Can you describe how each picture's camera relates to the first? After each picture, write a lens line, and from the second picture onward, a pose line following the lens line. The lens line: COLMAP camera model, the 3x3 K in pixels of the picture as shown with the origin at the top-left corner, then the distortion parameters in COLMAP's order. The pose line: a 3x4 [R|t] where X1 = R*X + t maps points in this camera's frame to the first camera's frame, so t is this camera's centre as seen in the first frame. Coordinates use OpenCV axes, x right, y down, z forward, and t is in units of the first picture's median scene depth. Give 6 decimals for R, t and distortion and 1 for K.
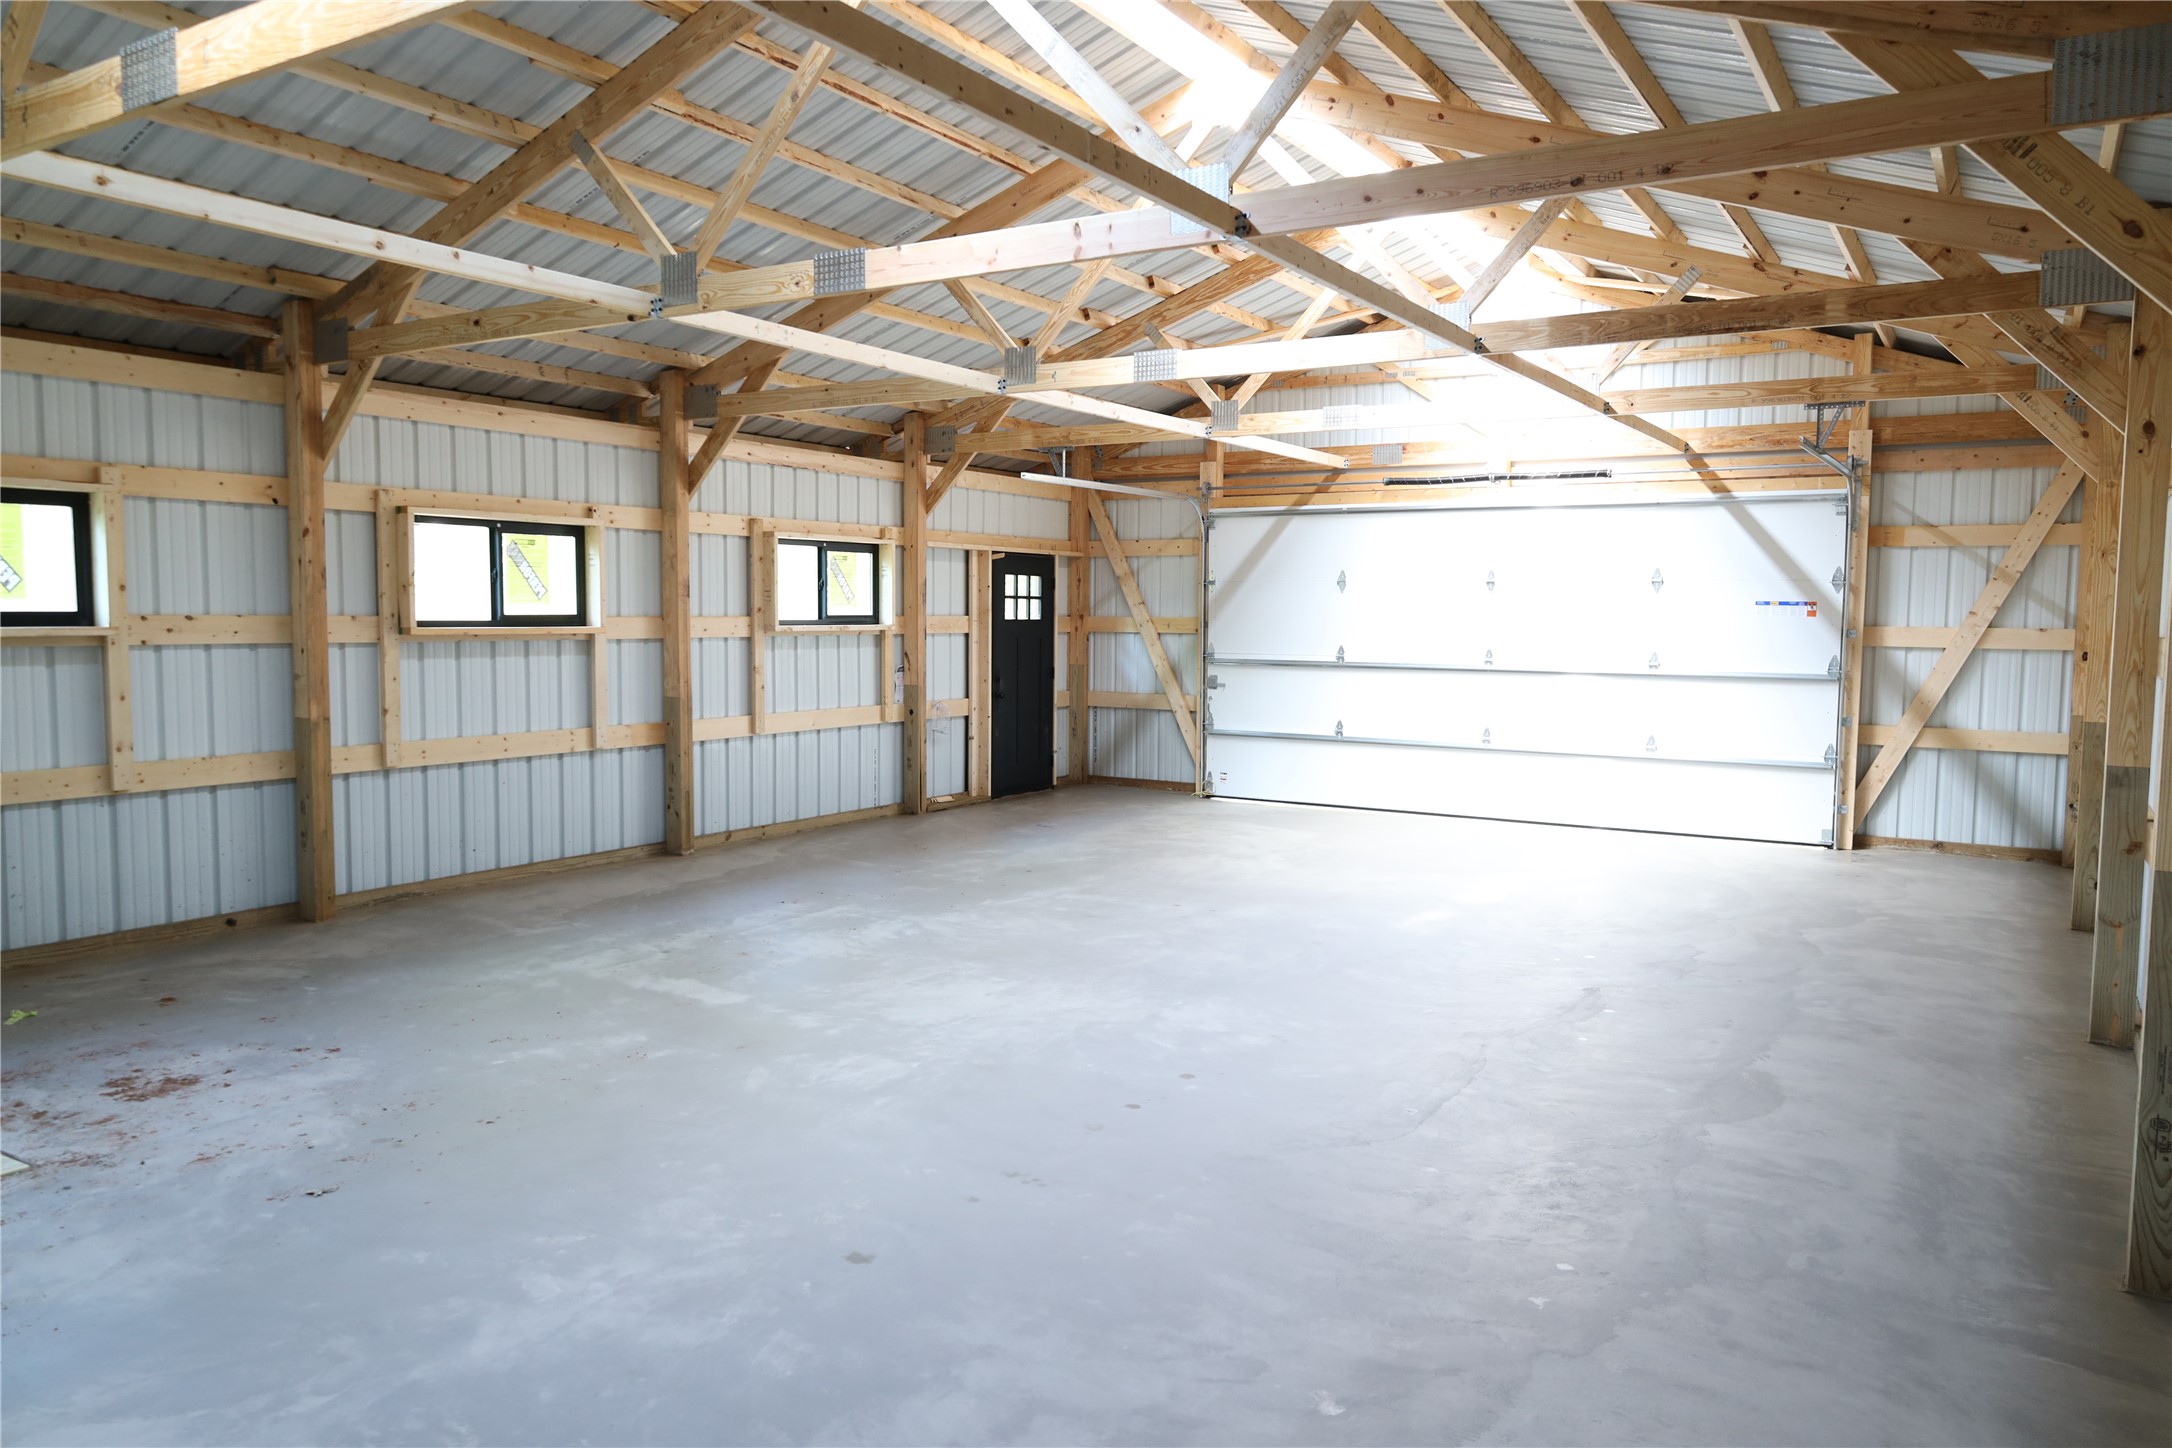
lens RADIAL K [[1490.5, 0, 1090.7], [0, 1490.5, 729.3], [0, 0, 1]] dist [-0.007462, 0.000661]
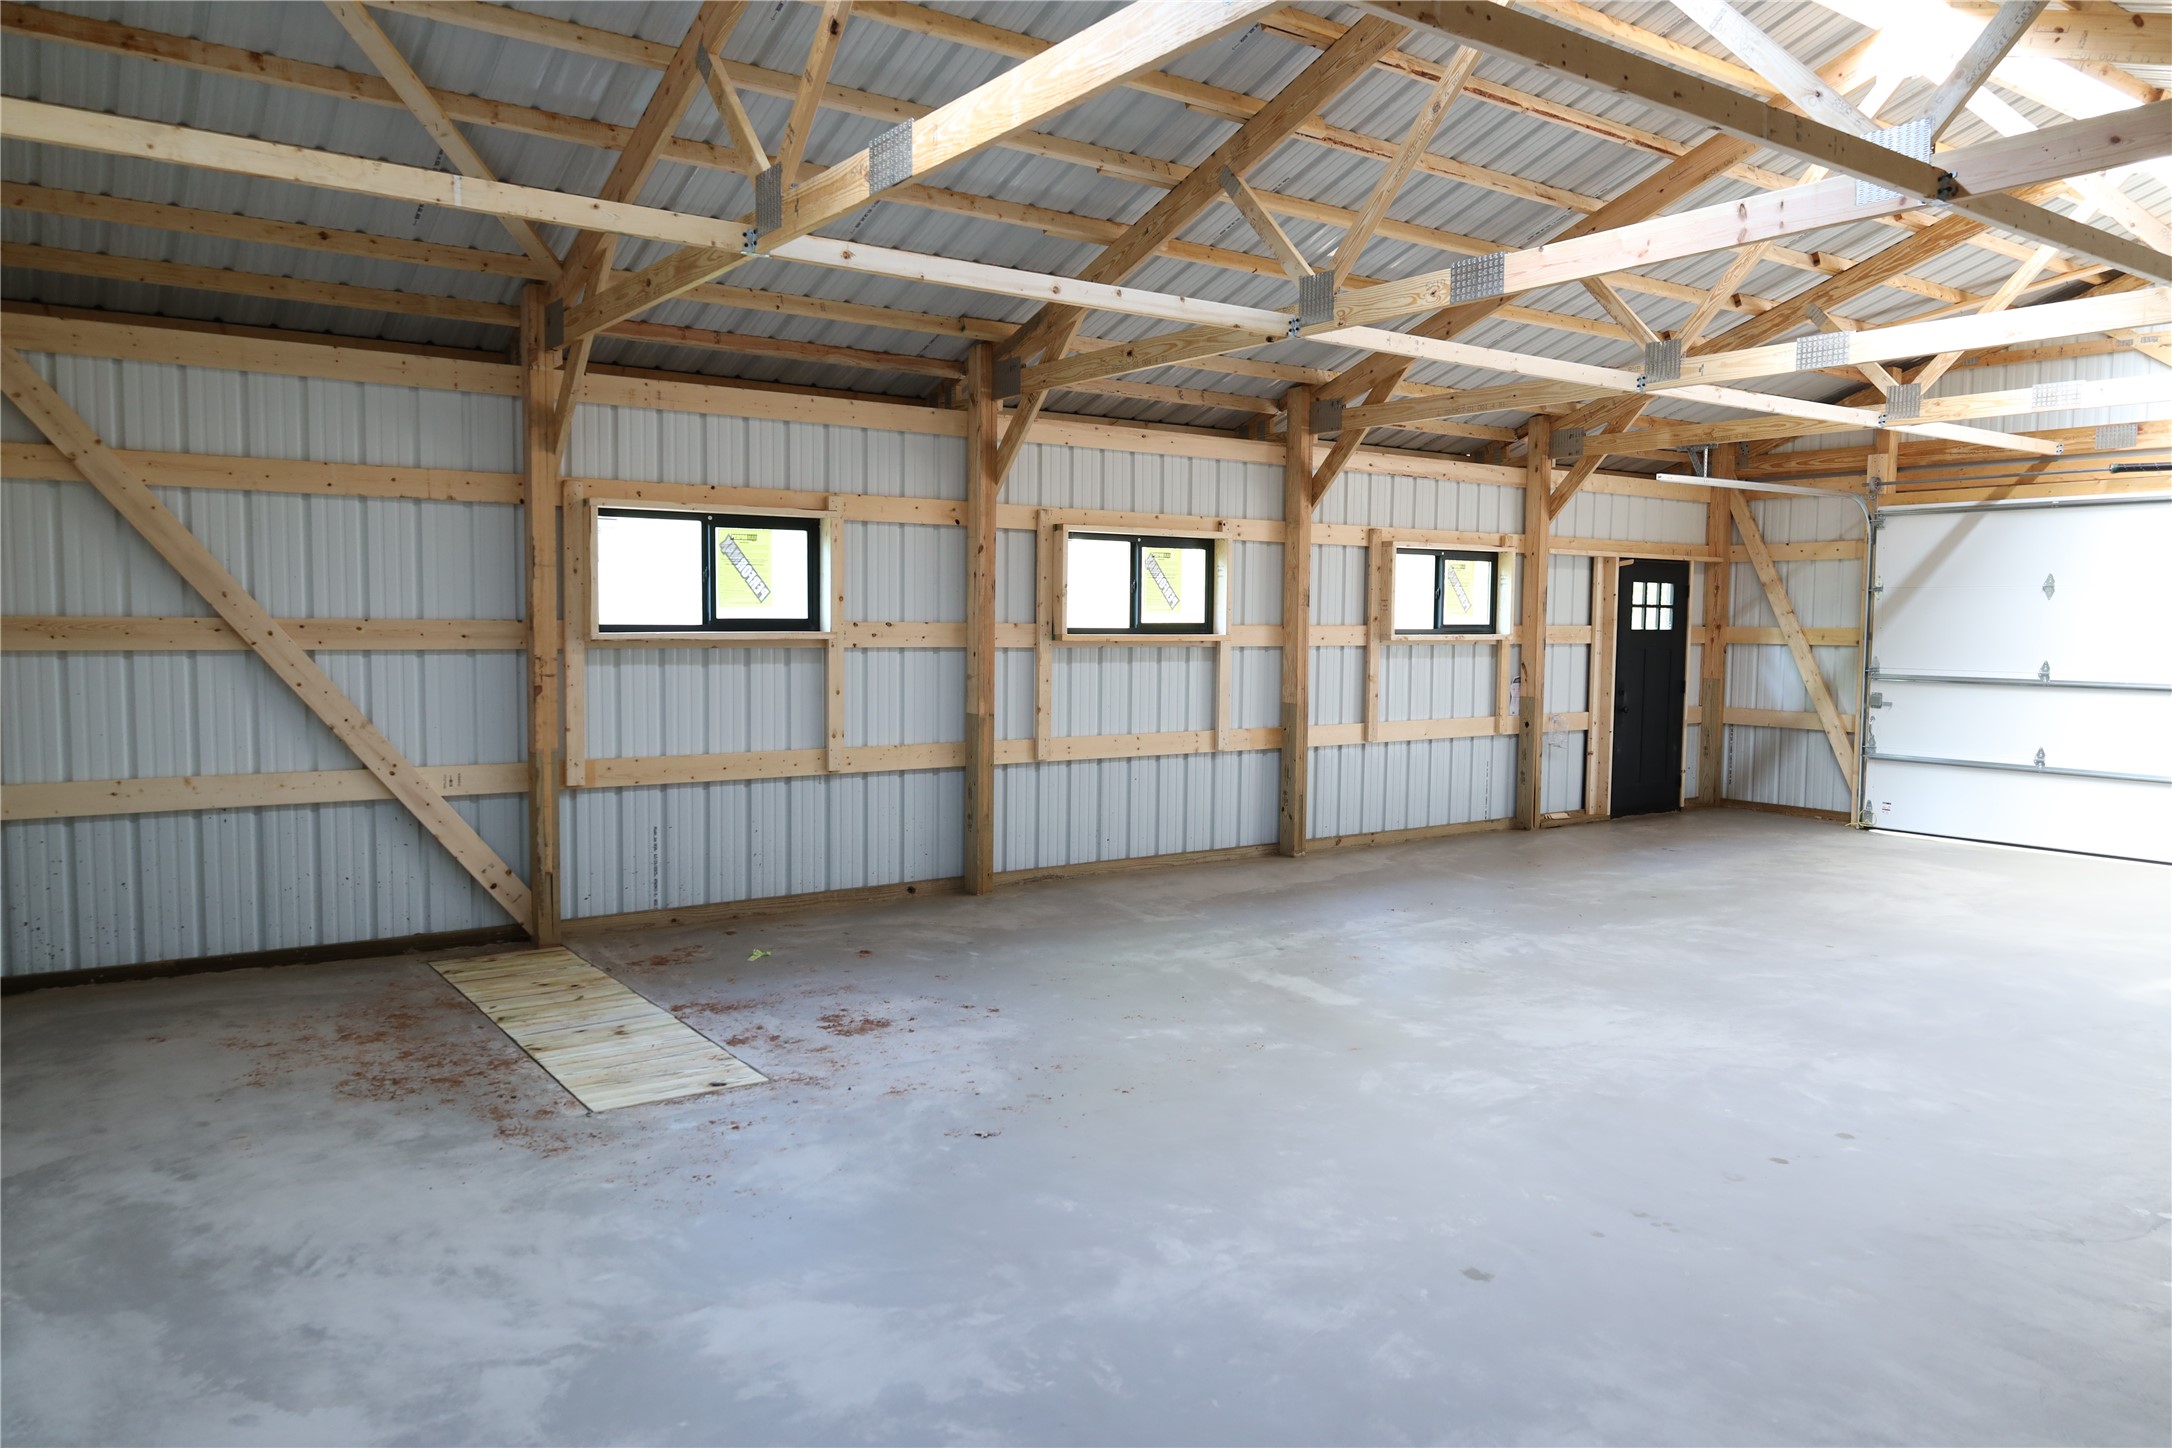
lens RADIAL K [[1490.5, 0, 1083.9], [0, 1490.5, 725.1], [0, 0, 1]] dist [-0.007462, 0.000661]
pose [[0.919875, 0.029258, -0.391119, -0.010192], [-0.032701, 0.999463, -0.002143, 0.000862], [0.390846, 0.014761, 0.920338, -0.008137]]
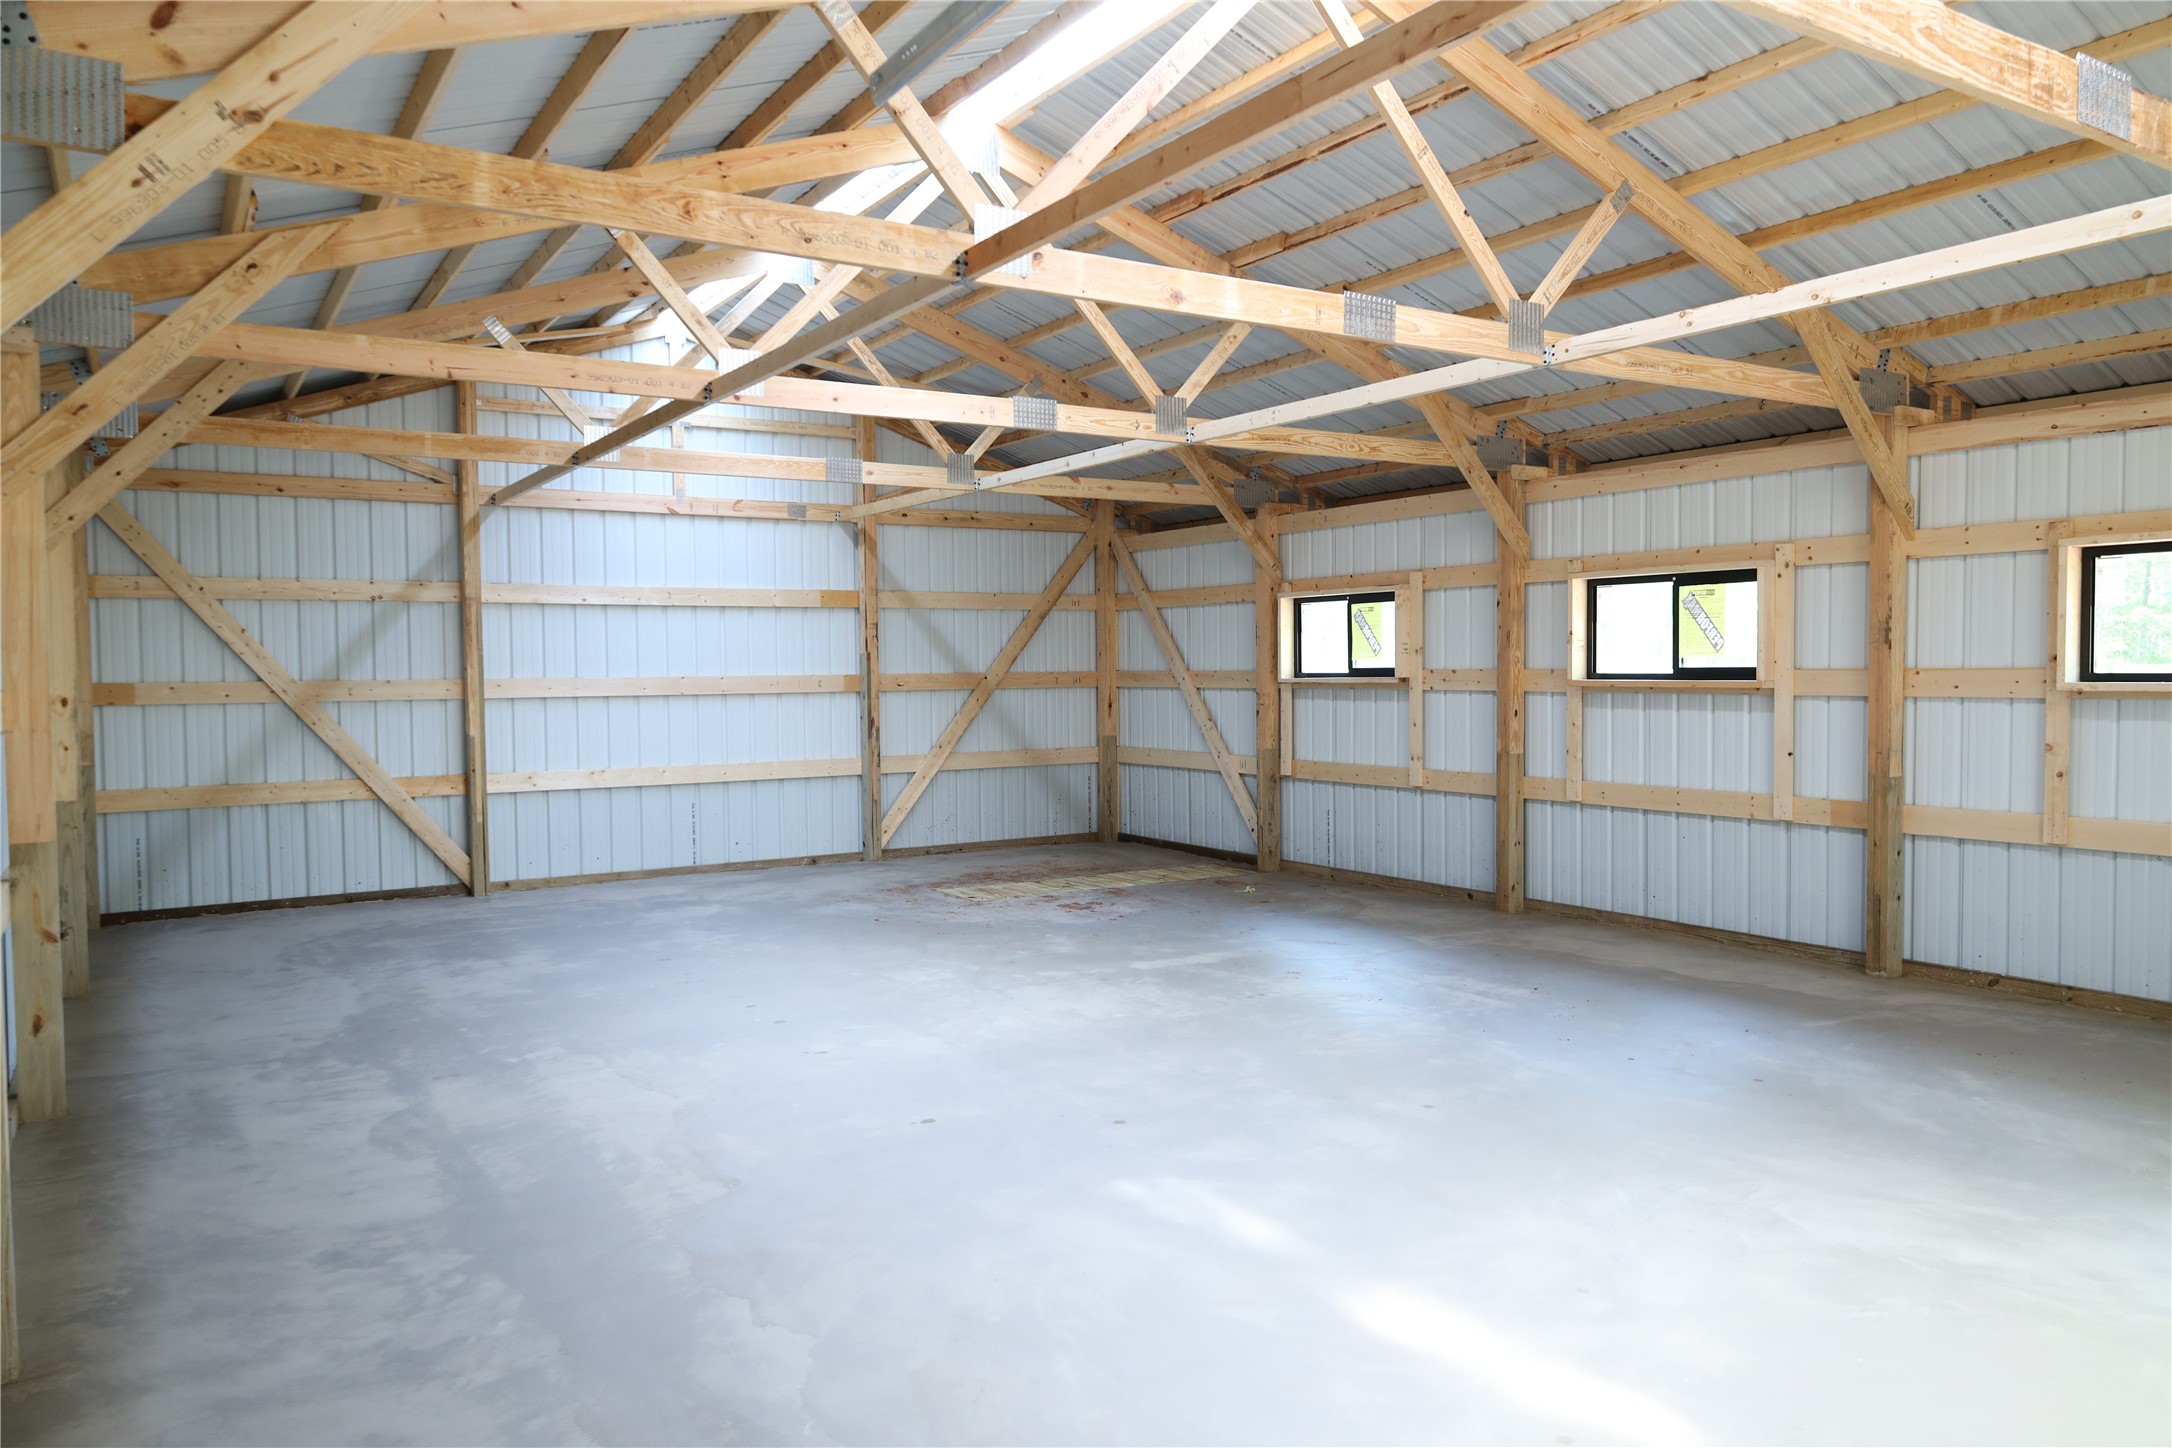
lens RADIAL K [[1490.5, 0, 1086.4], [0, 1490.5, 725.3], [0, 0, 1]] dist [-0.007462, 0.000661]
pose [[-0.436656, 0.030604, -0.899108, 0.806655], [-0.065383, 0.995699, 0.065645, -0.093650], [0.897249, 0.087451, -0.432777, 1.292278]]
